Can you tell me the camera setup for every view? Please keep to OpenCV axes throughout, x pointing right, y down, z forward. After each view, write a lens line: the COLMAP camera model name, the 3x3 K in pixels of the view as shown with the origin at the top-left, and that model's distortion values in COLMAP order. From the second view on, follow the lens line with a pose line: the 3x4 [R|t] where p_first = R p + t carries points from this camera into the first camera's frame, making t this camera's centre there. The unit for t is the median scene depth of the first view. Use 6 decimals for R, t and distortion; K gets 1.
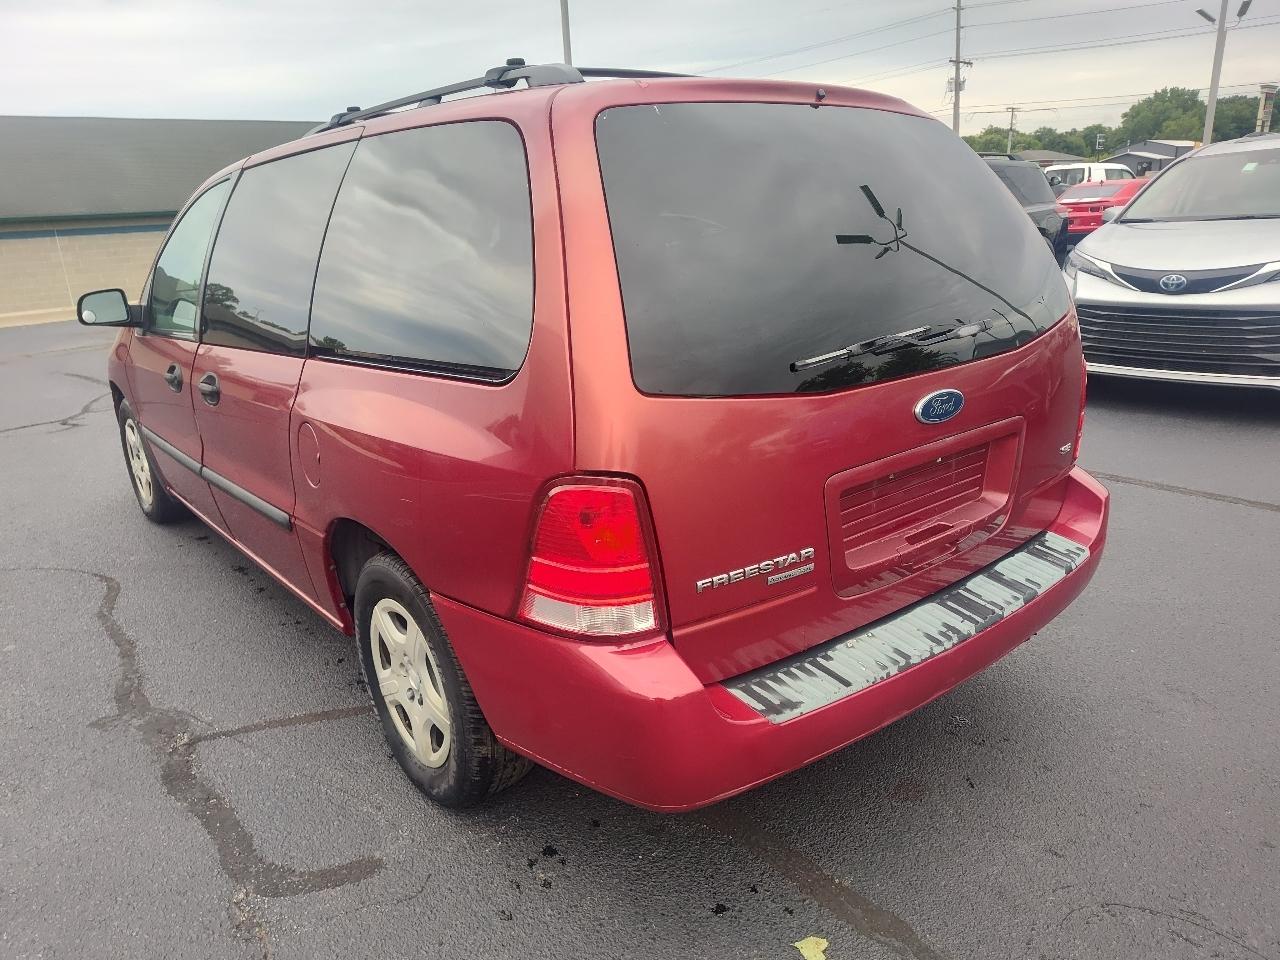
lens RADIAL K [[904.7, 0, 640.0], [0, 904.7, 480.0], [0, 0, 1]] dist [0.007288, -0.002956]
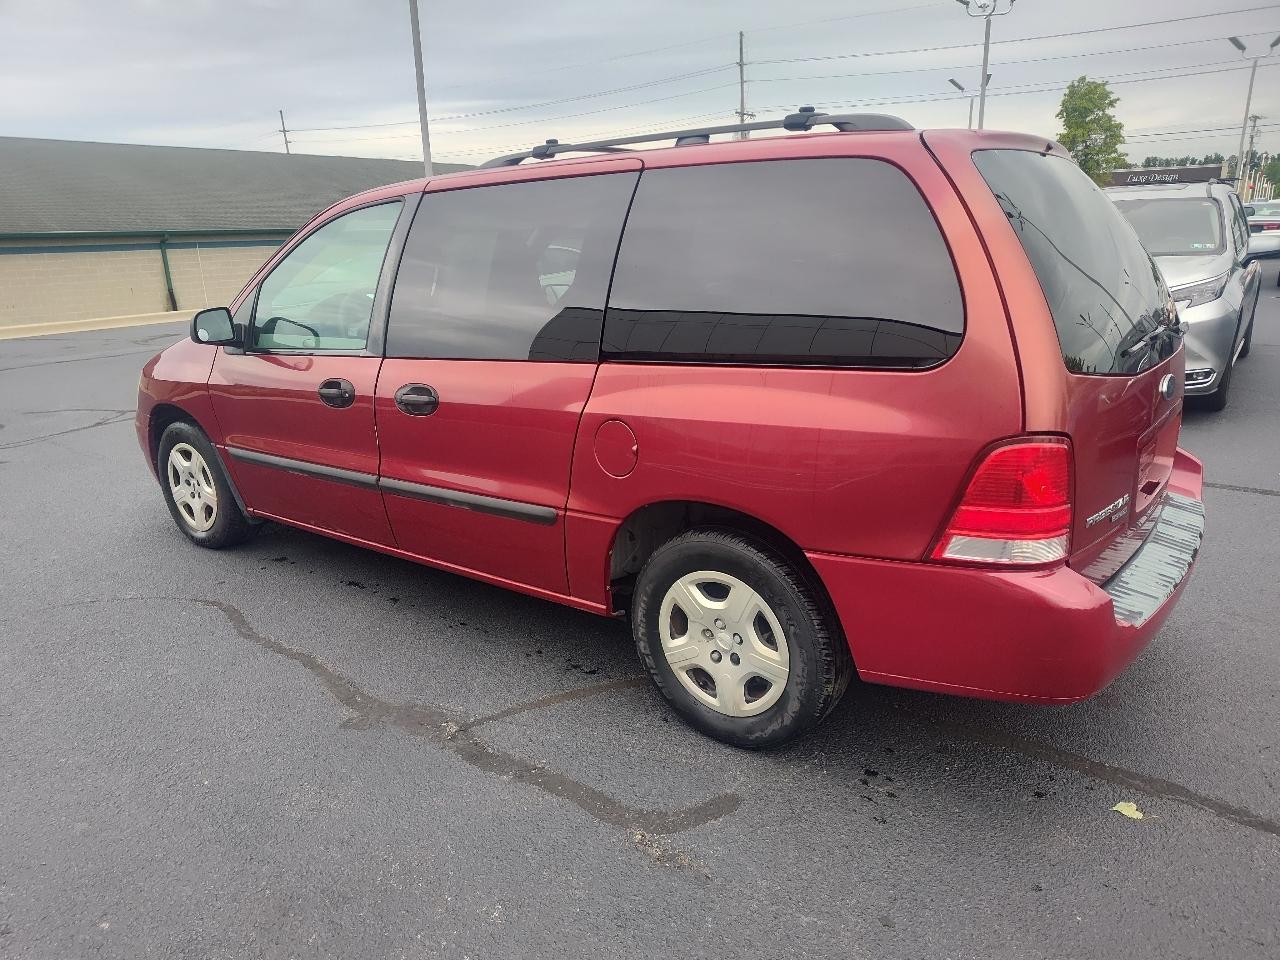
lens RADIAL K [[887.7, 0, 635.8], [0, 887.7, 481.0], [0, 0, 1]] dist [0.018178, -0.001880]
pose [[0.976639, -0.040470, 0.211039, -0.572715], [0.046890, 0.998574, -0.025504, 0.042167], [-0.209706, 0.034804, 0.977145, -0.074331]]
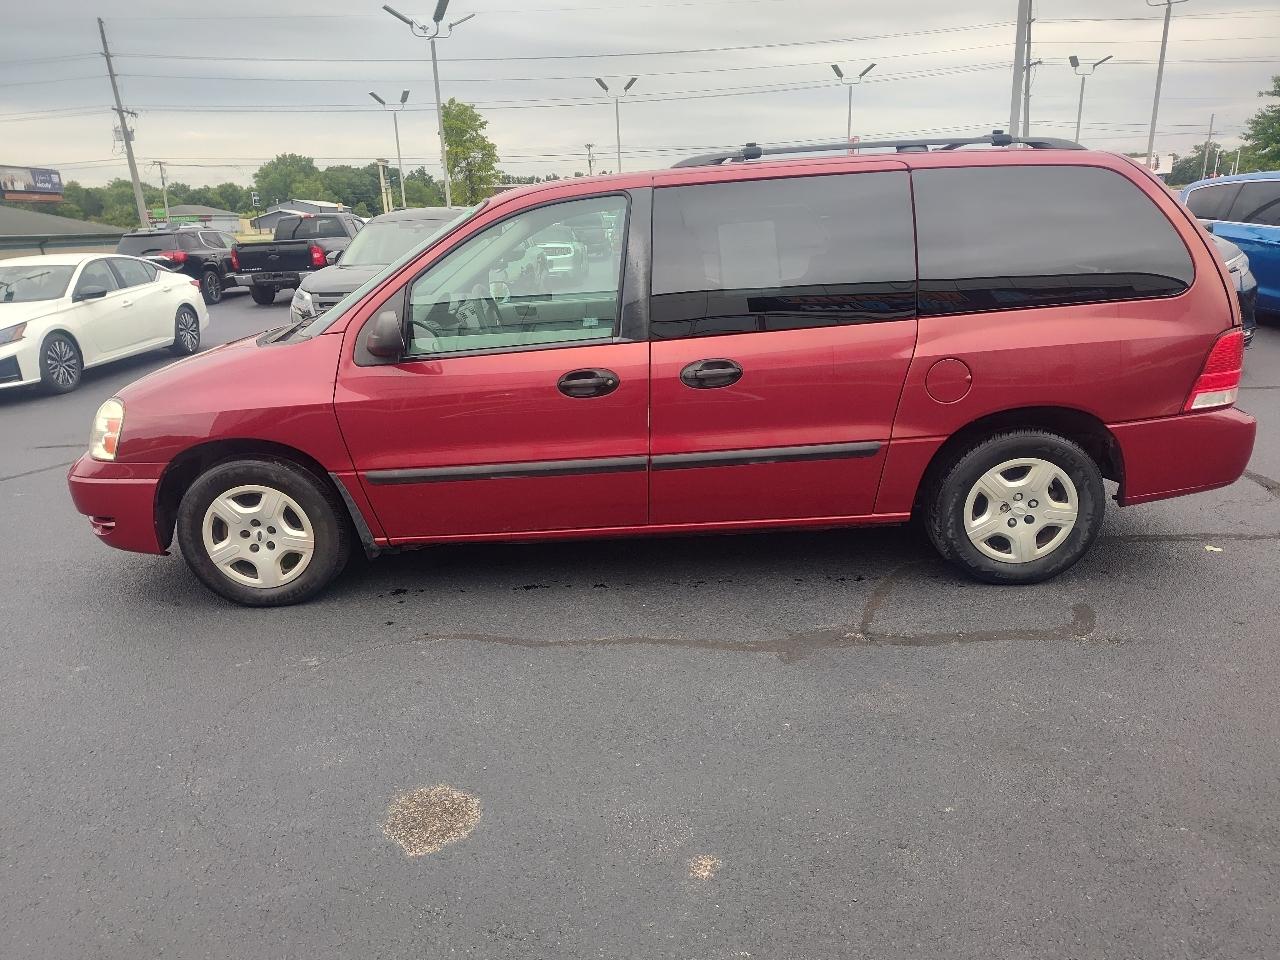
lens RADIAL K [[904.7, 0, 640.0], [0, 904.7, 480.0], [0, 0, 1]] dist [0.007288, -0.002956]
pose [[0.657606, -0.189326, 0.729185, -1.790429], [0.230150, 0.972121, 0.044845, -0.051640], [-0.717346, 0.138331, 0.682846, 0.378463]]
